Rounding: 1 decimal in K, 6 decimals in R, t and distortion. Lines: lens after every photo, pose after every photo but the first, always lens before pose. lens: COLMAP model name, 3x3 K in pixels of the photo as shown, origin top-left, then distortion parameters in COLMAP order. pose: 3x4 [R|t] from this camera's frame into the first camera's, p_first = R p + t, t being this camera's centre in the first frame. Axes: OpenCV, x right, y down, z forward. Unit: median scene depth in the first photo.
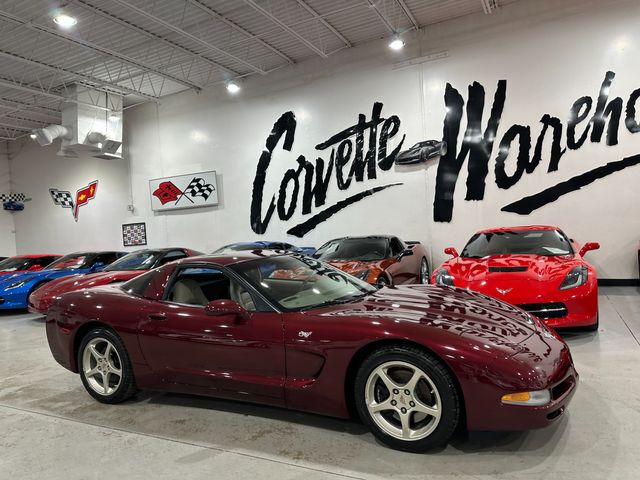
lens RADIAL K [[451.2, 0, 321.1], [0, 451.2, 239.8], [0, 0, 1]] dist [0.100643, -0.144450]
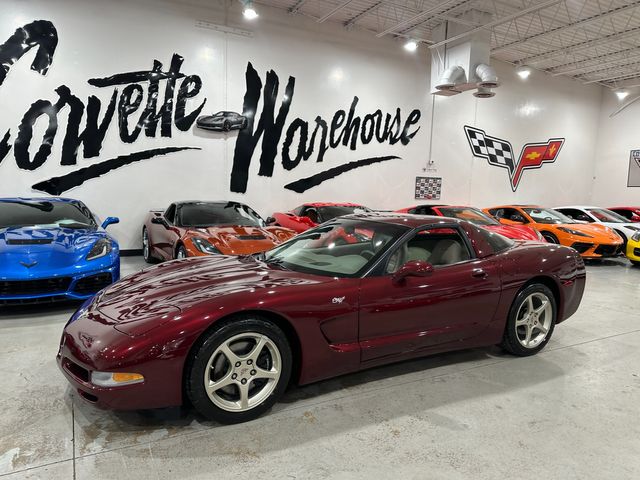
lens RADIAL K [[451.0, 0, 320.7], [0, 451.0, 243.0], [0, 0, 1]] dist [0.103814, -0.145325]
pose [[0.563443, -0.006750, 0.826128, -0.468436], [-0.048635, 0.997961, 0.041324, 0.023514], [-0.824722, -0.063463, 0.561966, 0.218407]]
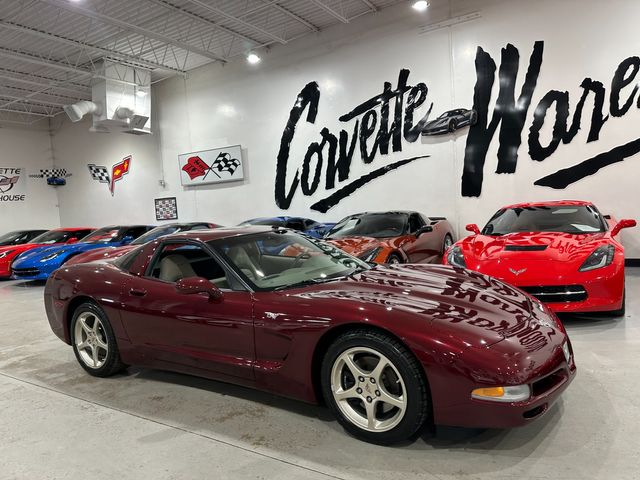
lens RADIAL K [[451.2, 0, 321.1], [0, 451.2, 239.8], [0, 0, 1]] dist [0.100643, -0.144450]
pose [[0.995381, 0.009844, -0.095500, 0.046315], [-0.004633, 0.998496, 0.054633, -0.000385], [0.095894, -0.053938, 0.993929, 0.023430]]
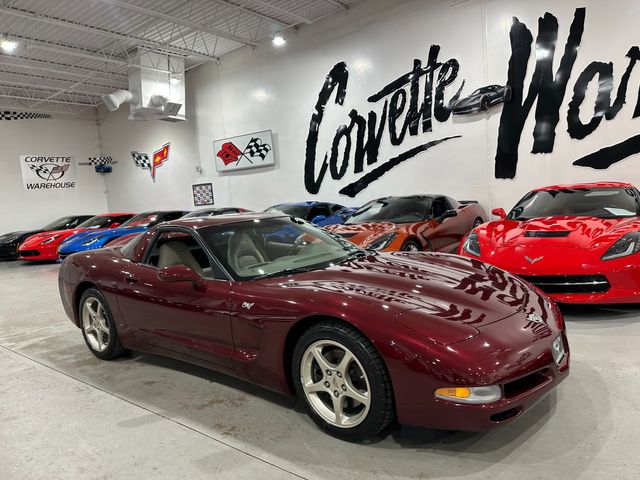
lens RADIAL K [[451.2, 0, 321.1], [0, 451.2, 239.8], [0, 0, 1]] dist [0.100643, -0.144450]
pose [[0.979770, 0.014145, -0.199628, 0.089530], [0.004156, 0.995846, 0.090959, -0.002862], [0.200086, -0.089949, 0.975641, 0.040238]]
